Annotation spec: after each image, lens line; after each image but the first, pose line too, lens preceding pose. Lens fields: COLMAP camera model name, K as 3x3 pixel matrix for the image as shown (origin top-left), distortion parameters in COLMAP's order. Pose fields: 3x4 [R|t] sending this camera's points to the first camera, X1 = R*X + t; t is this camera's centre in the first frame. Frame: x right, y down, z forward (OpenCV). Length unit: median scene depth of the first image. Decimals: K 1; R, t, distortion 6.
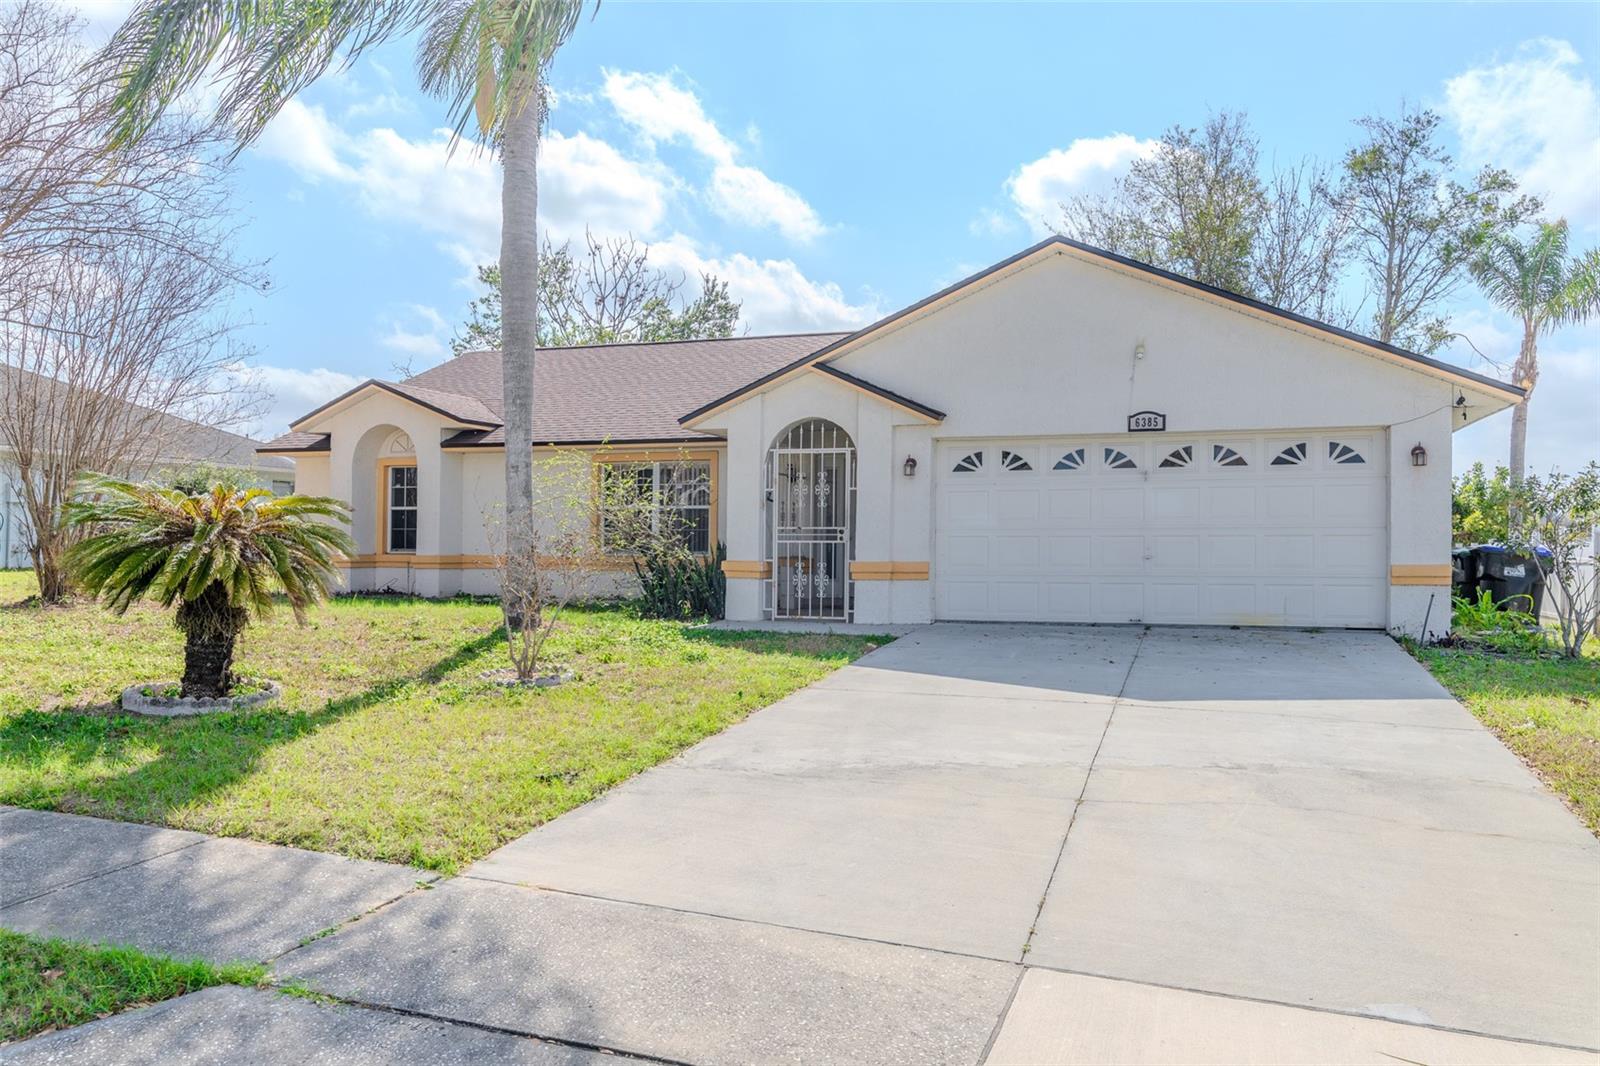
lens RADIAL K [[1169.2, 0, 796.5], [0, 1169.2, 466.2], [0, 0, 1]] dist [0.004138, 0.001932]
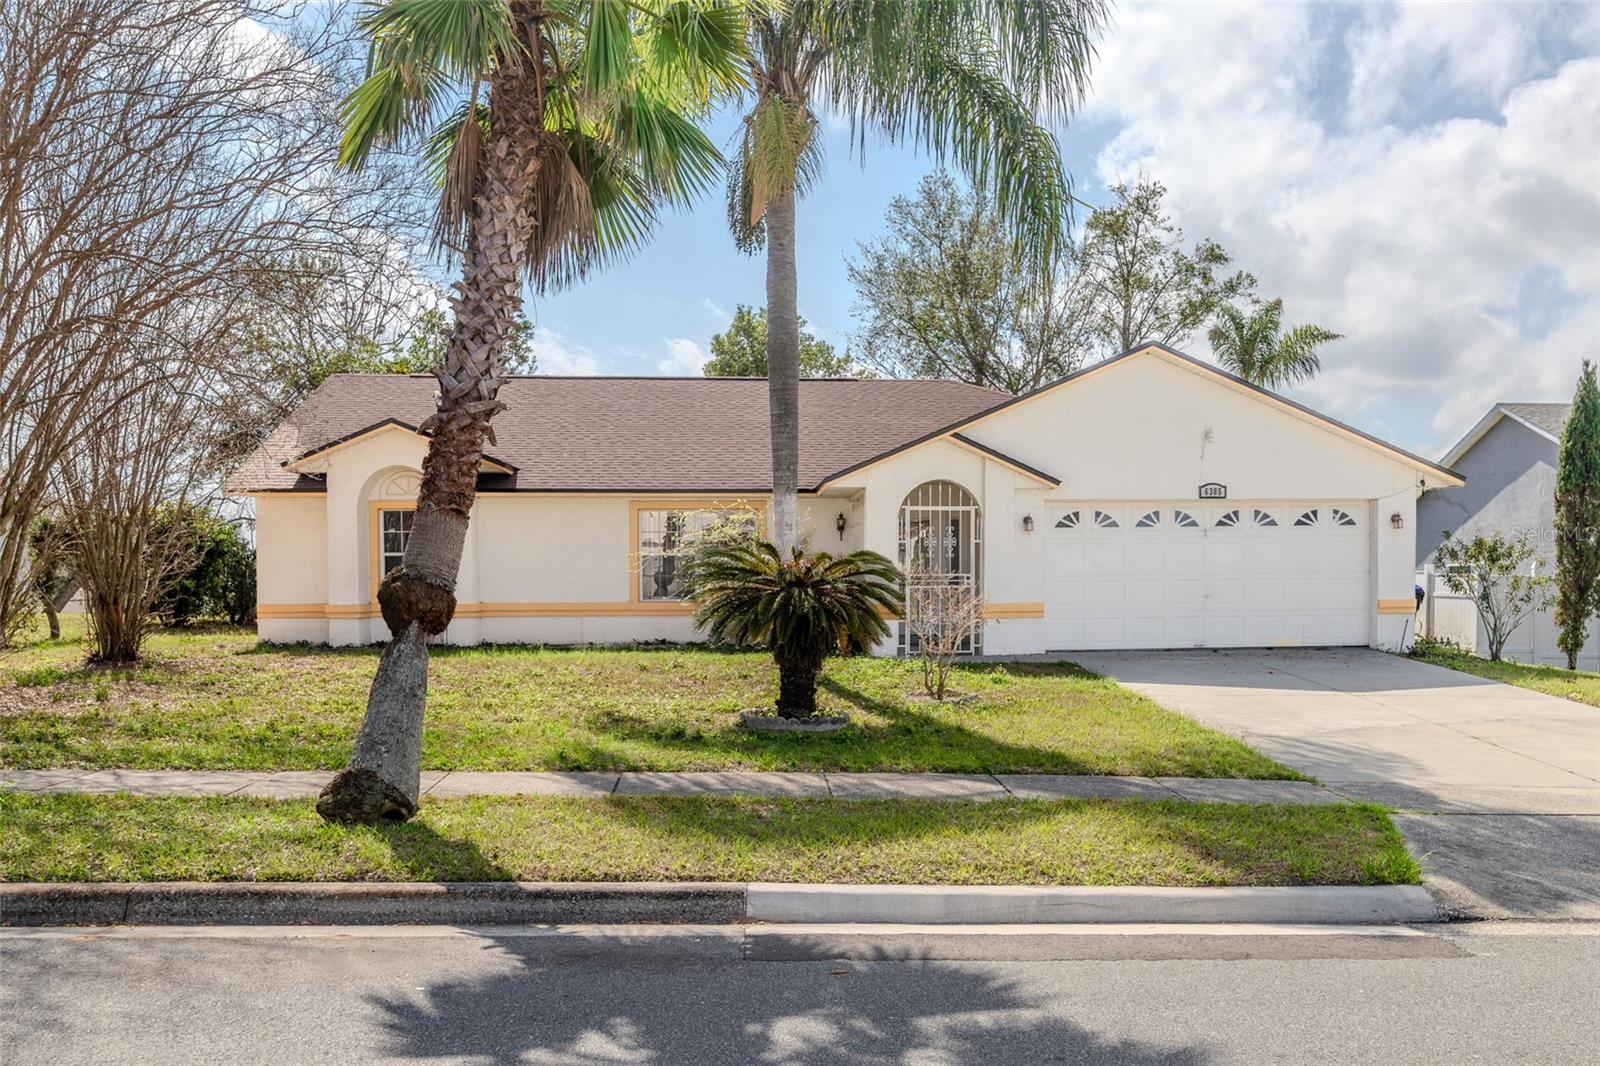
lens RADIAL K [[1411.7, 0, 800.4], [0, 1411.7, 538.1], [0, 0, 1]] dist [0.010261, 0.001534]
pose [[0.922605, 0.001972, 0.385741, -0.662273], [-0.016742, 0.999249, 0.034937, -0.030642], [-0.385383, -0.038691, 0.921945, -0.237058]]
